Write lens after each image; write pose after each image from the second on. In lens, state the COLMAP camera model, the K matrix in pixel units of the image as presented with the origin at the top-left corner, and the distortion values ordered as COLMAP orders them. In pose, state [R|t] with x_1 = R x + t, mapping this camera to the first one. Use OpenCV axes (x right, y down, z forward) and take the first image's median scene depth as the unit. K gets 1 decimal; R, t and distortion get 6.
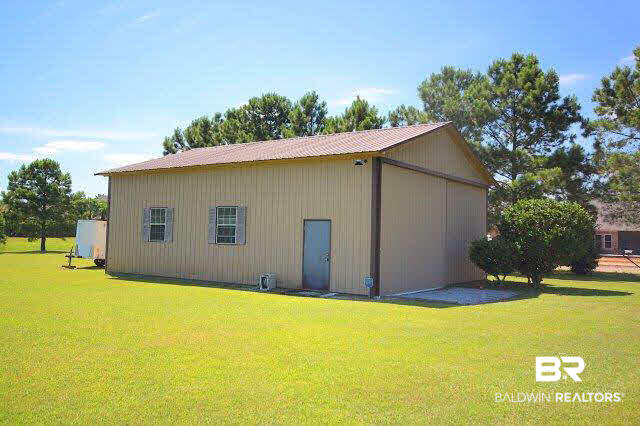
lens RADIAL K [[376.3, 0, 320.0], [0, 376.3, 213.0], [0, 0, 1]] dist [0.002395, 0.001894]
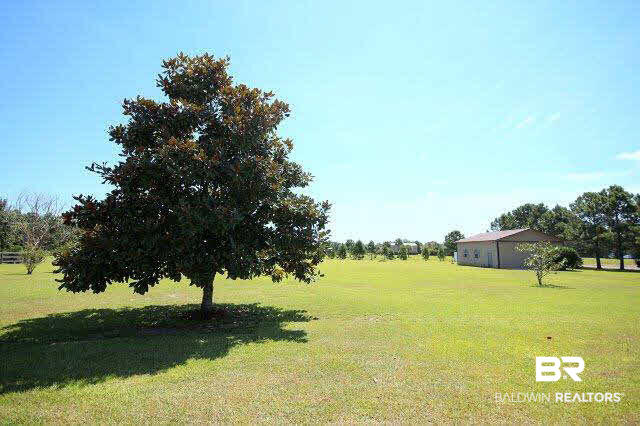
lens RADIAL K [[376.3, 0, 320.0], [0, 376.3, 213.0], [0, 0, 1]] dist [0.002395, 0.001894]
pose [[0.510177, -0.077510, -0.856570, 2.716190], [-0.010447, 0.995299, -0.096286, -0.001354], [0.860006, 0.058072, 0.506969, -2.974175]]
